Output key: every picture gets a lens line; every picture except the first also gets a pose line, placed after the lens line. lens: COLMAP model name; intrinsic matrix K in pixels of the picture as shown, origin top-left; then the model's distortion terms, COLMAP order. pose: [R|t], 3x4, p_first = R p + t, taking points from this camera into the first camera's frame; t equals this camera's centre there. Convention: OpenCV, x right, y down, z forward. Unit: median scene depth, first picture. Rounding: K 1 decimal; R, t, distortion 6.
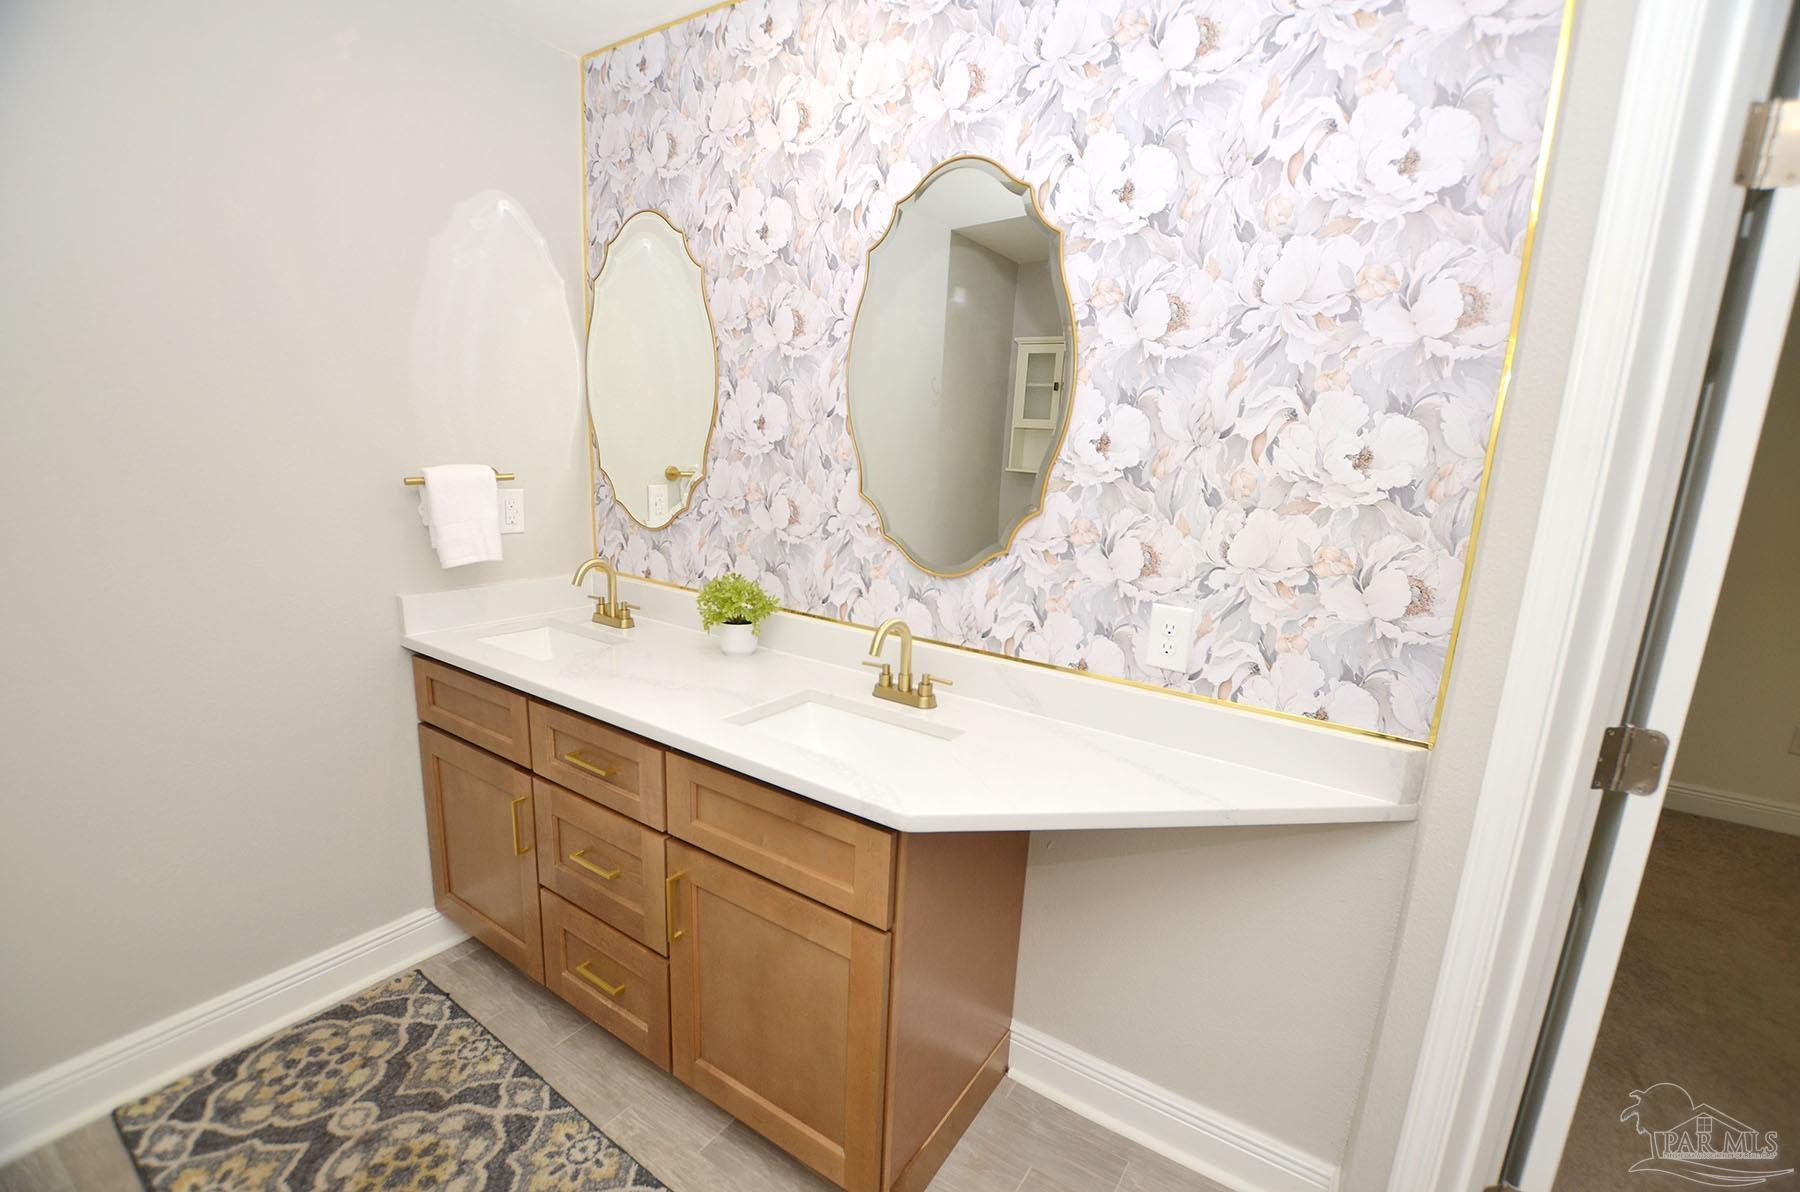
lens RADIAL K [[816.0, 0, 918.1], [0, 816.0, 607.9], [0, 0, 1]] dist [-0.020551, 0.001112]
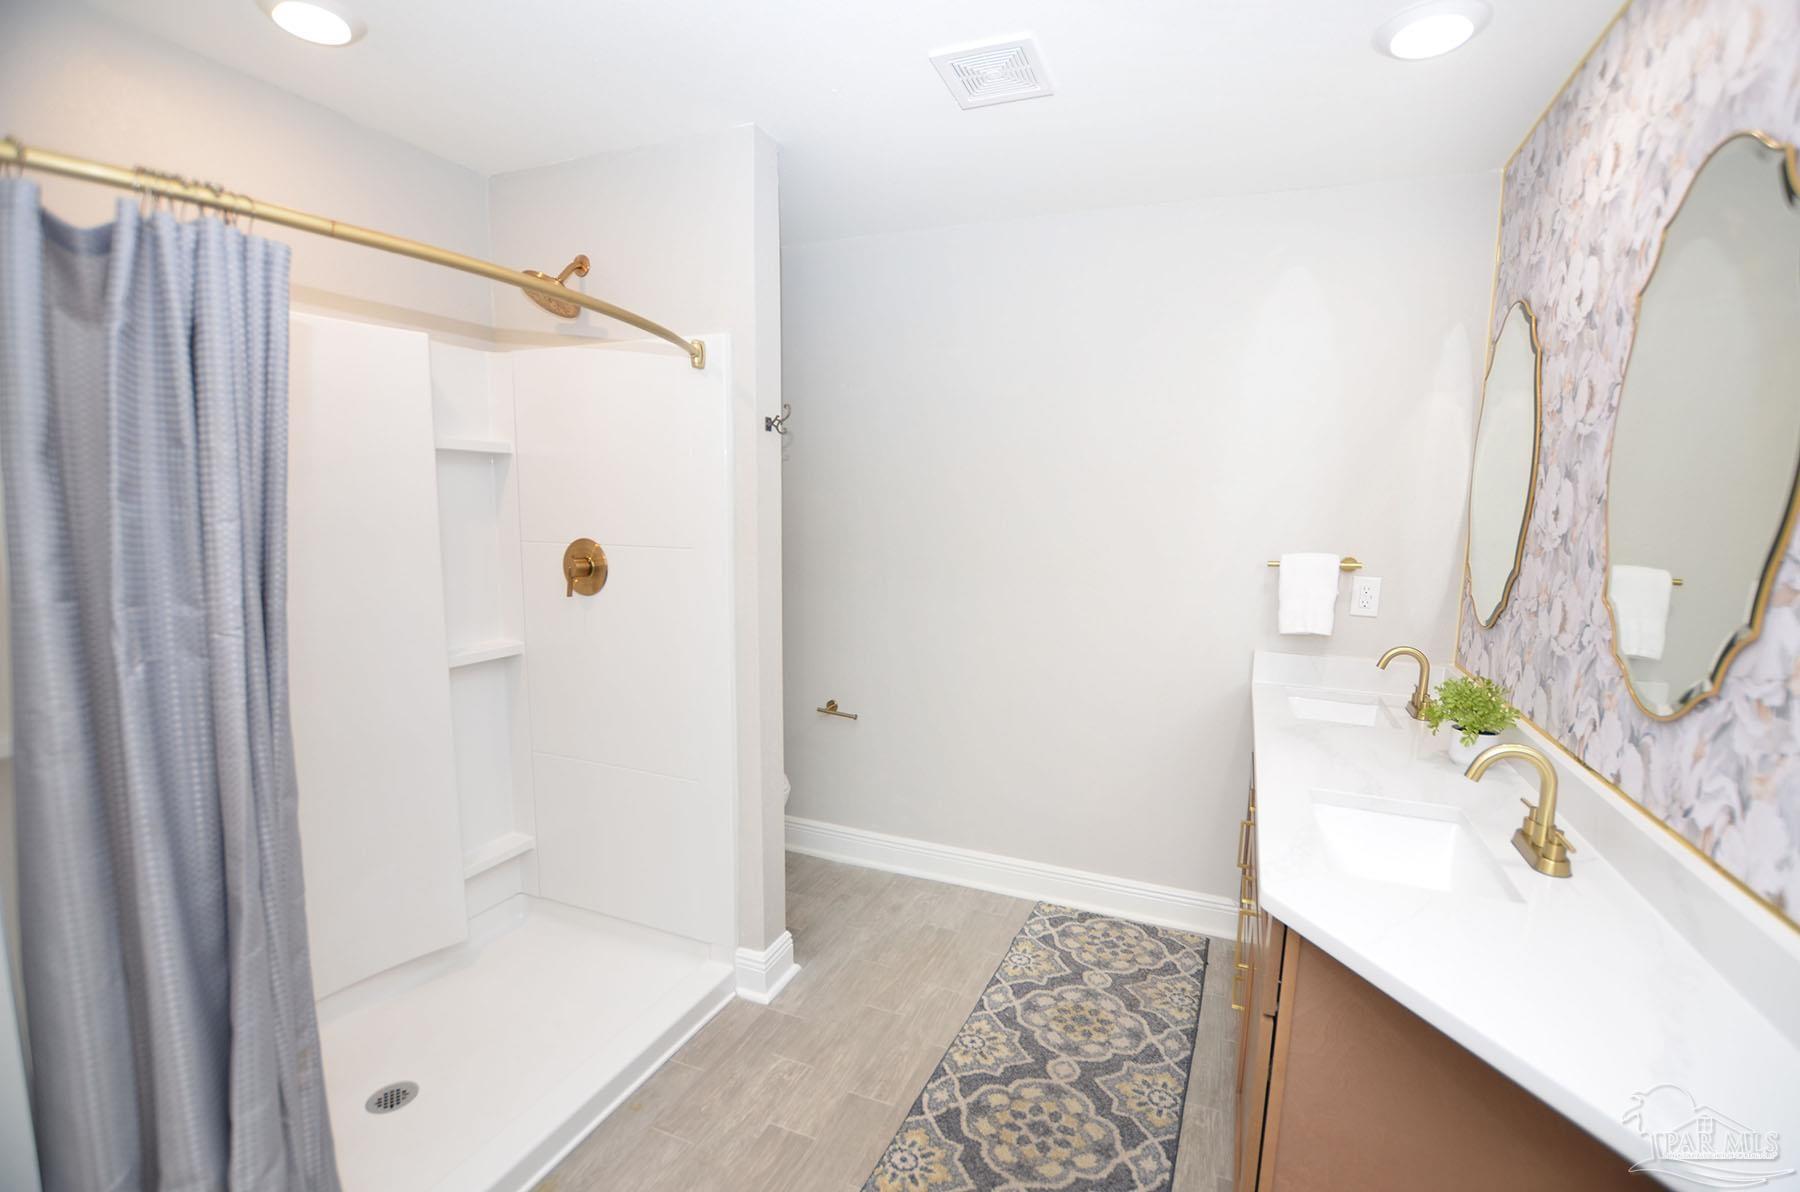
lens RADIAL K [[816.0, 0, 918.1], [0, 816.0, 607.9], [0, 0, 1]] dist [-0.020551, 0.001112]
pose [[0.175384, 0.082935, -0.981001, 0.626067], [-0.214560, 0.975713, 0.044129, -0.026668], [0.960835, 0.202745, 0.188919, 0.248476]]
